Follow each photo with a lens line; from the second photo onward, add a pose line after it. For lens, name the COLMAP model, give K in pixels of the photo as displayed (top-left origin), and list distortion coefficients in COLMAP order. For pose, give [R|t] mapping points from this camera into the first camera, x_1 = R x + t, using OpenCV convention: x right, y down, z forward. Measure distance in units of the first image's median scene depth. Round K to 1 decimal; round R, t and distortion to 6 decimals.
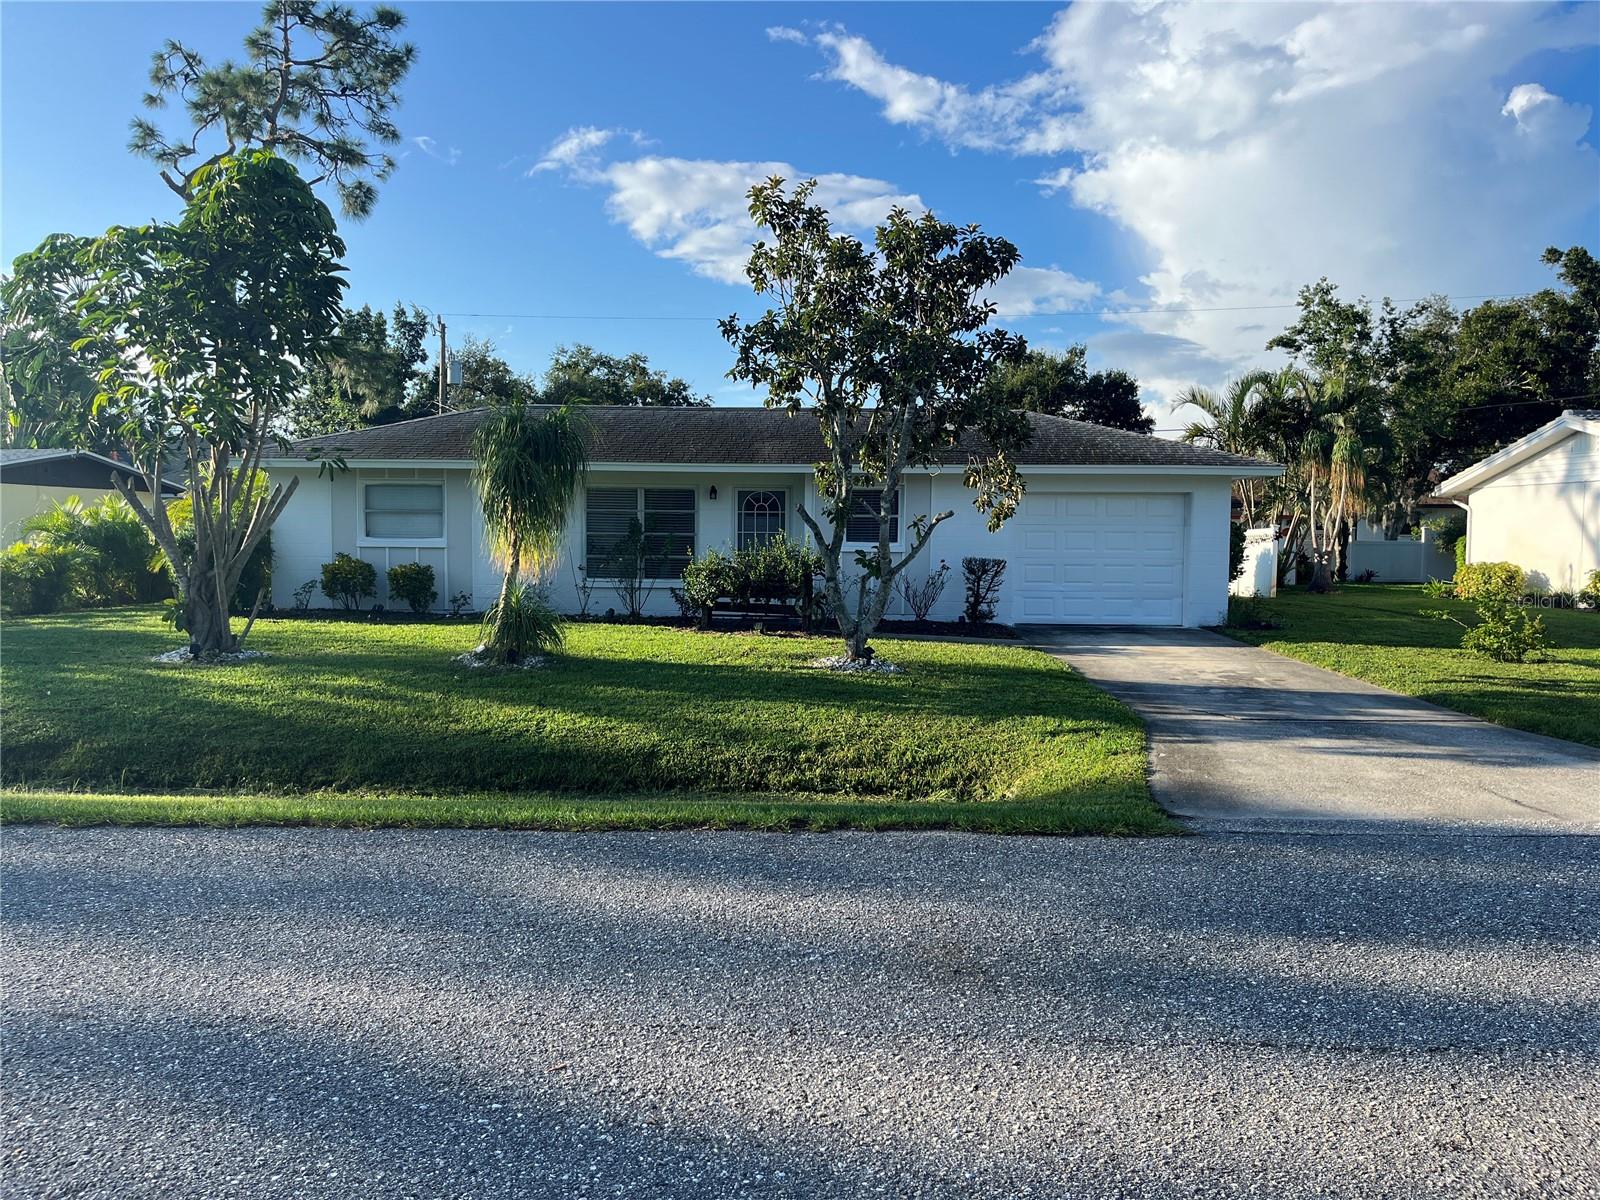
lens RADIAL K [[1240.5, 0, 805.6], [0, 1240.5, 601.9], [0, 0, 1]] dist [0.049719, -0.080097]
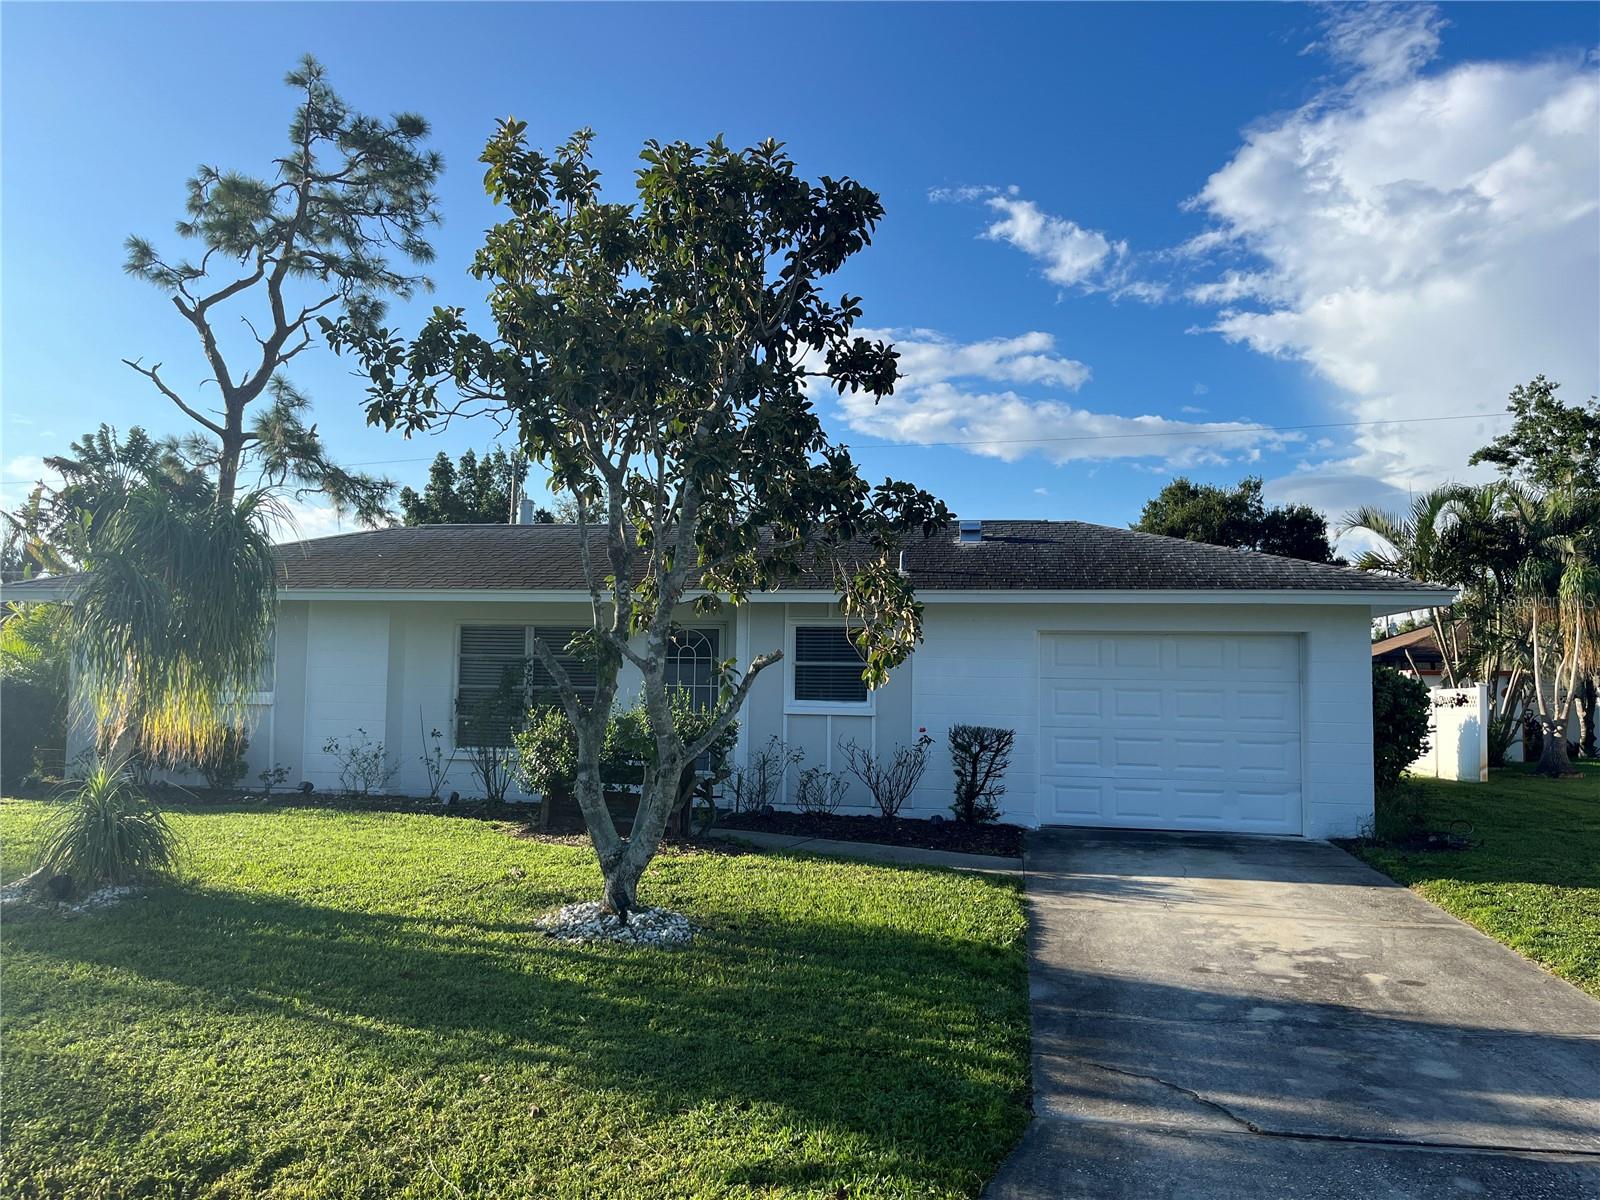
lens RADIAL K [[1219.1, 0, 800.0], [0, 1219.1, 600.0], [0, 0, 1]] dist [0.060715, -0.093480]
pose [[0.985016, -0.004607, -0.172399, 0.110583], [-0.017190, 0.992042, -0.124725, -0.013308], [0.171602, 0.125820, 0.977099, 0.222698]]
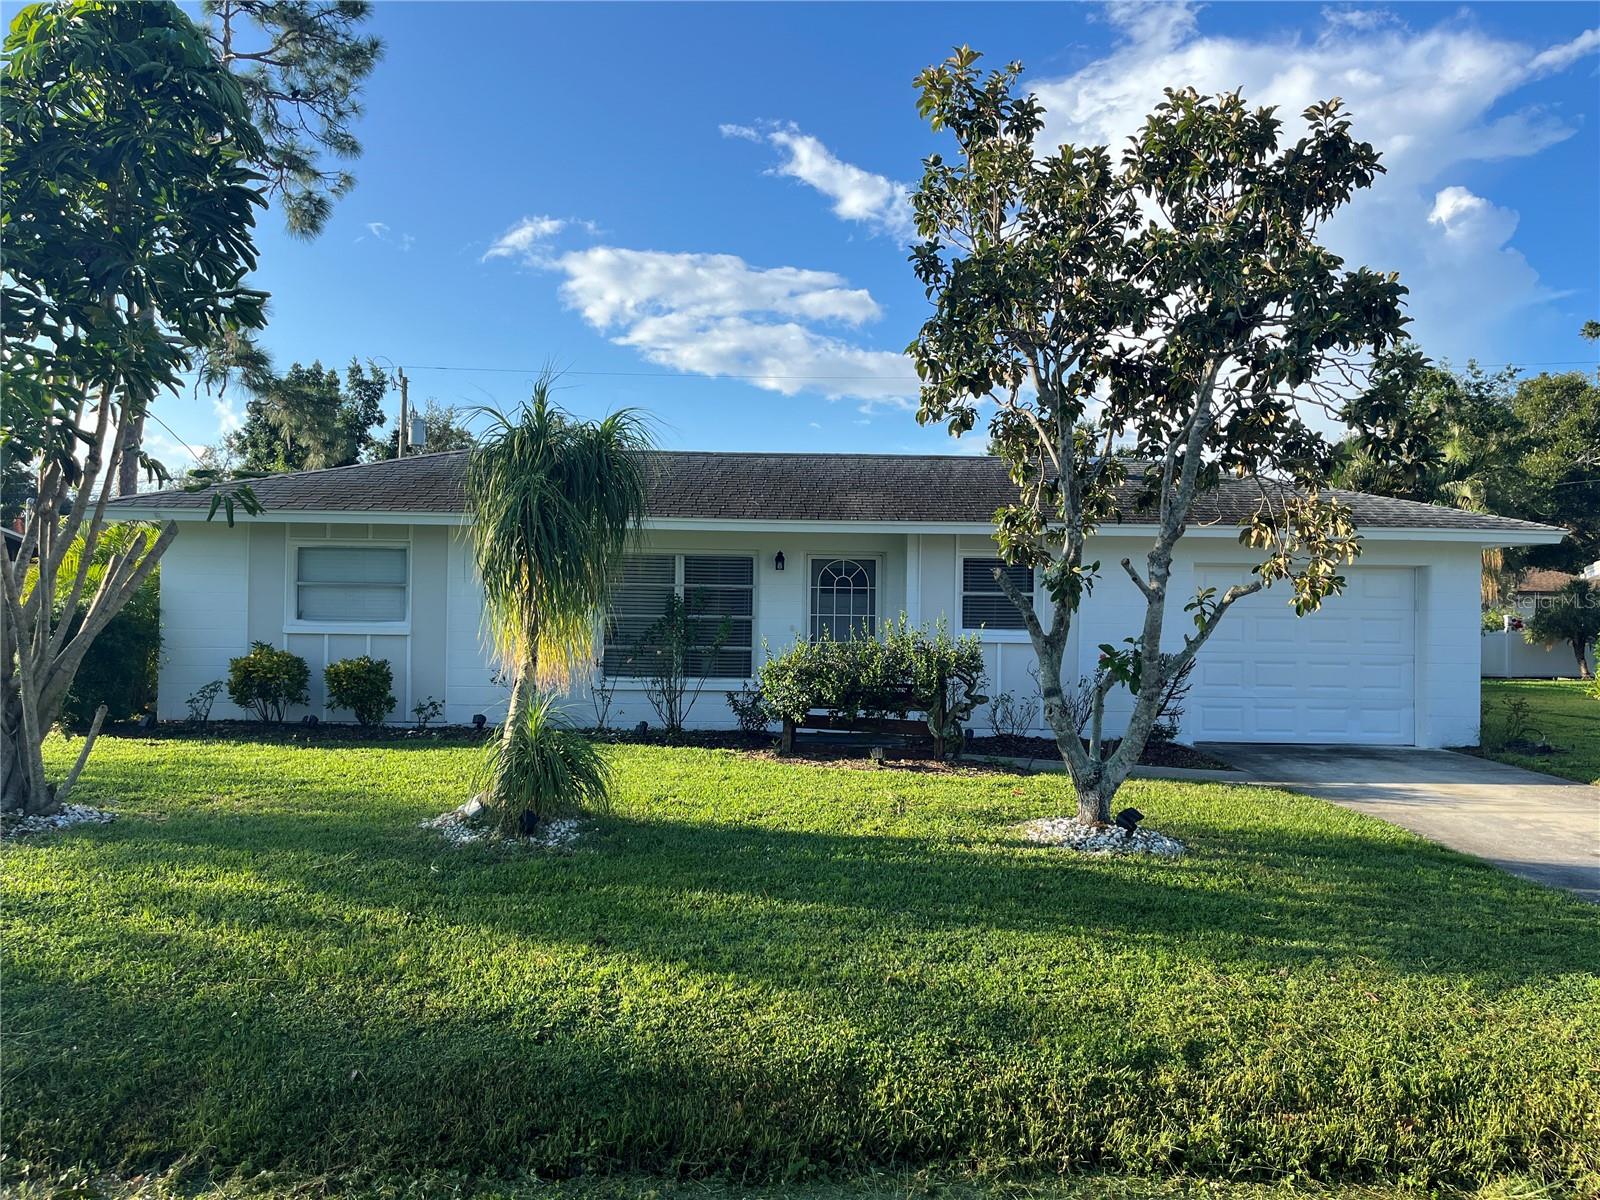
lens RADIAL K [[1205.2, 0, 800.0], [0, 1205.2, 600.0], [0, 0, 1]] dist [0.068767, -0.095384]
pose [[0.999161, 0.006125, 0.040501, -0.065522], [-0.003309, 0.997594, -0.069249, -0.011241], [-0.040827, 0.069057, 0.996777, 0.207340]]
